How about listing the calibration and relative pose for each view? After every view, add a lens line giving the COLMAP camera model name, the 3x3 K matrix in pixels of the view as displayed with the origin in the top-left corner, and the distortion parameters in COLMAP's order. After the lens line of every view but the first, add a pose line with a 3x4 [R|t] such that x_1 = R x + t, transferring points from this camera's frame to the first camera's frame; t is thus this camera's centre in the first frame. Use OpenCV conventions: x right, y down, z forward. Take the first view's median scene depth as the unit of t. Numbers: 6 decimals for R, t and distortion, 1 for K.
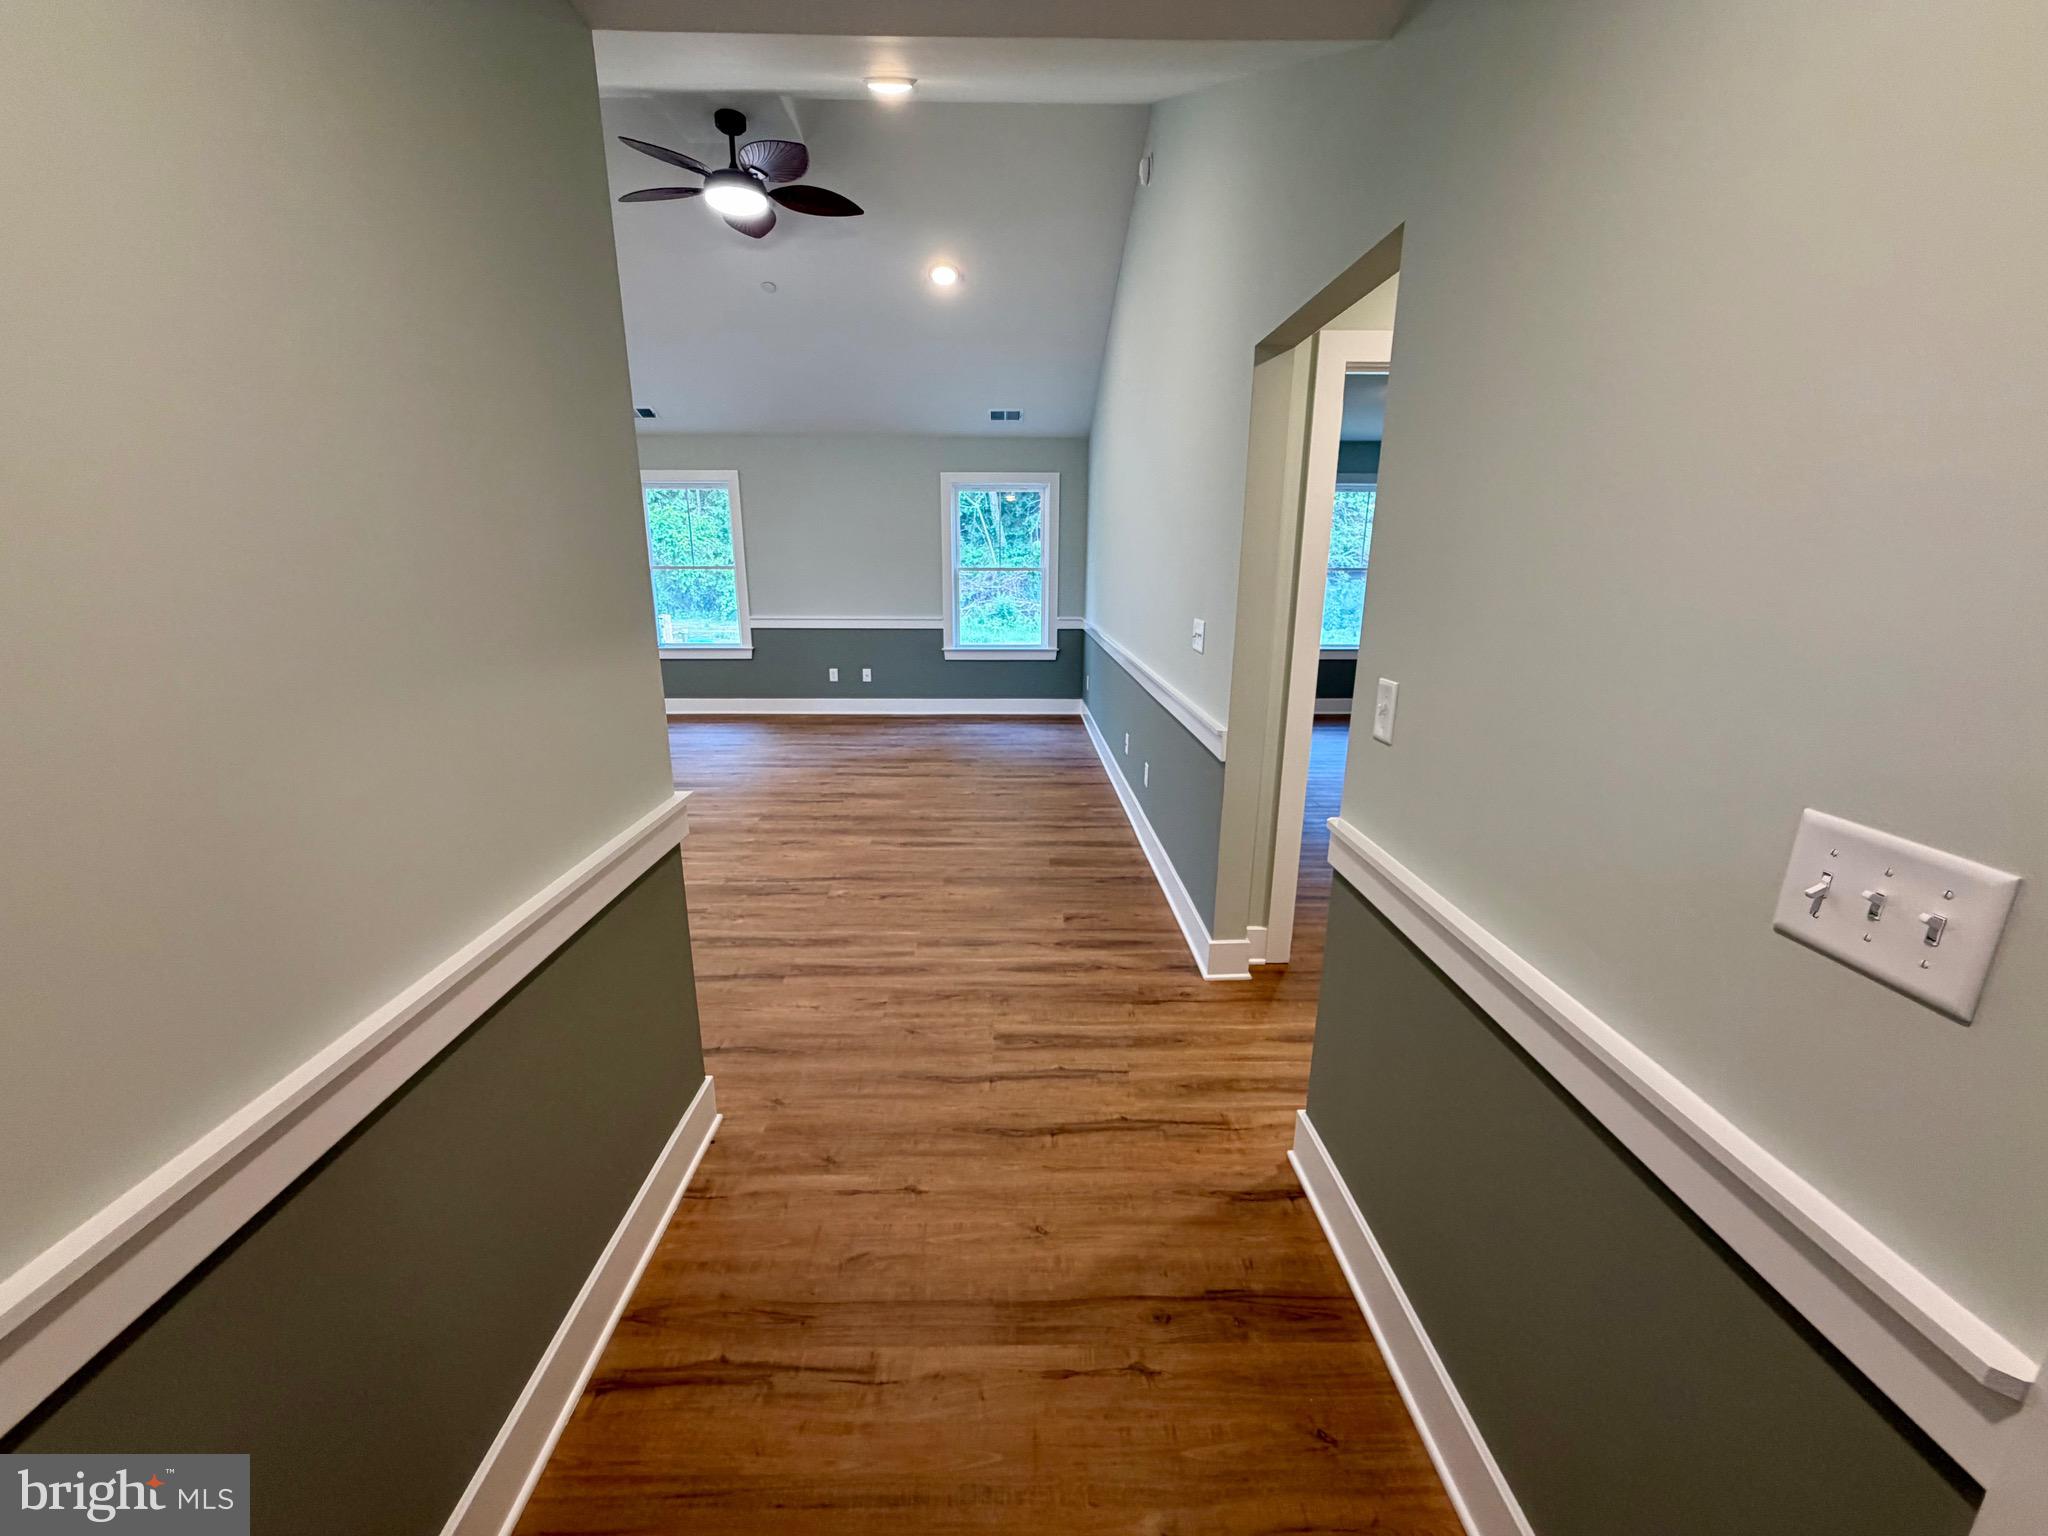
lens RADIAL K [[818.8, 0, 1016.9], [0, 818.8, 801.3], [0, 0, 1]] dist [0.000207, 0.000522]
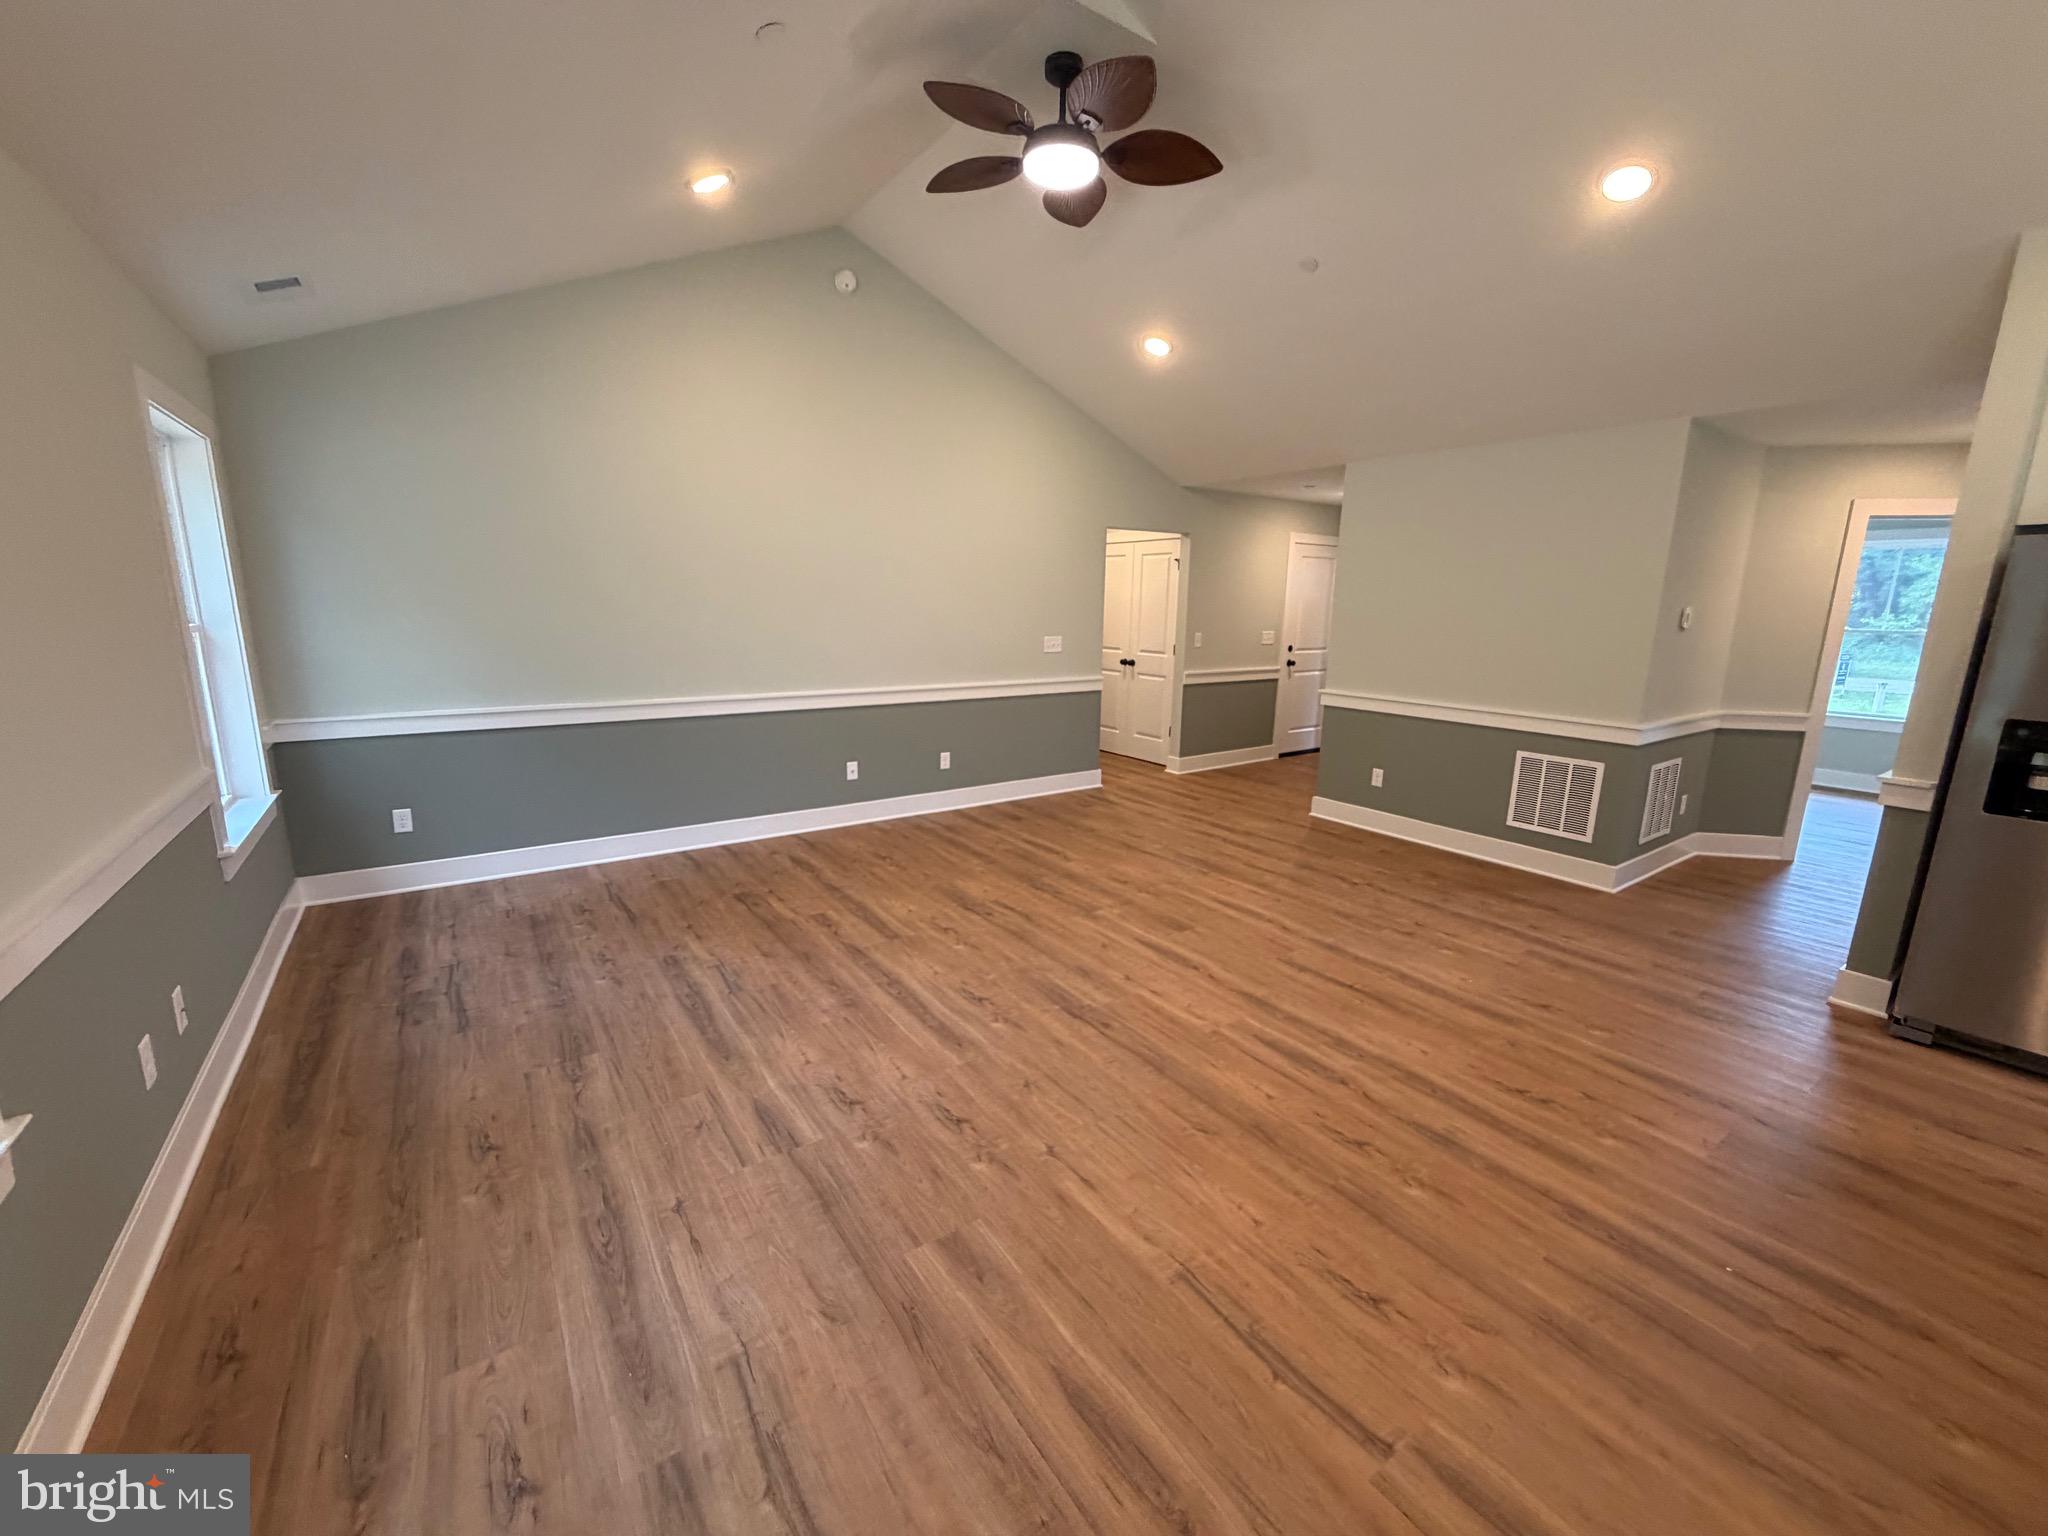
lens RADIAL K [[818.8, 0, 1021.6], [0, 818.8, 768.8], [0, 0, 1]] dist [0.000207, 0.000522]
pose [[-0.565117, -0.178317, 0.805510, -0.849483], [0.221890, 0.907536, 0.356573, -0.399144], [-0.794612, 0.380239, -0.473297, 1.283817]]
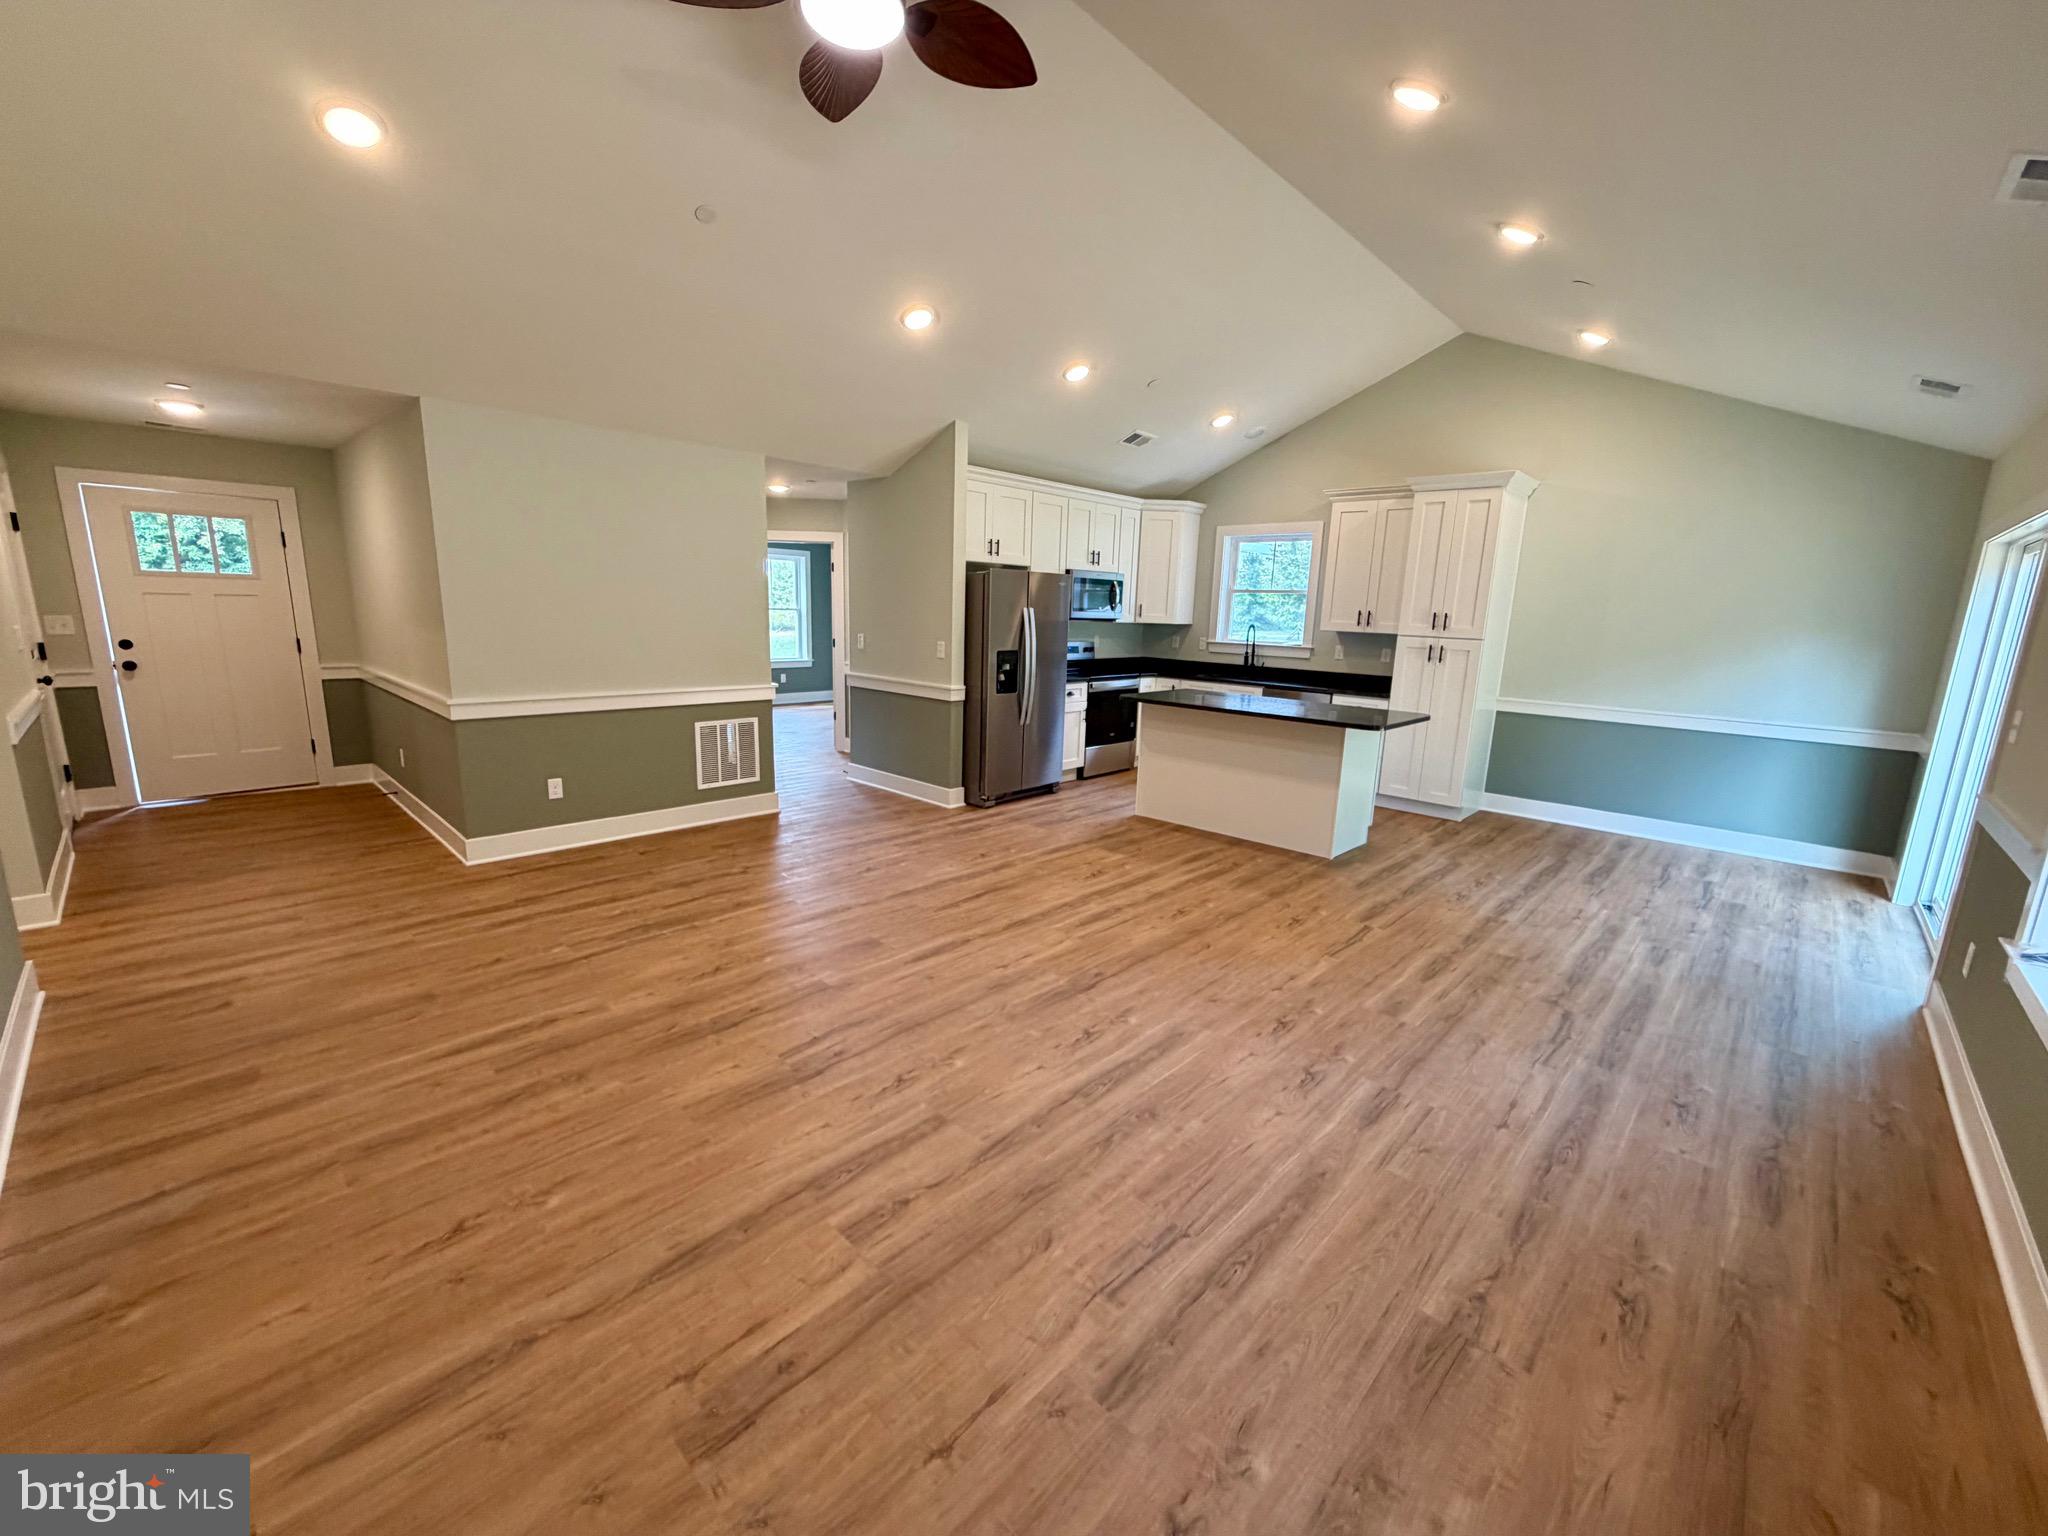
lens RADIAL K [[818.8, 0, 1018.2], [0, 818.8, 766.3], [0, 0, 1]] dist [0.000207, 0.000522]
pose [[-0.698729, 0.115147, -0.706058, 0.039246], [-0.237797, 0.893455, 0.381038, -0.406599], [0.674707, 0.434141, -0.596902, 1.312235]]
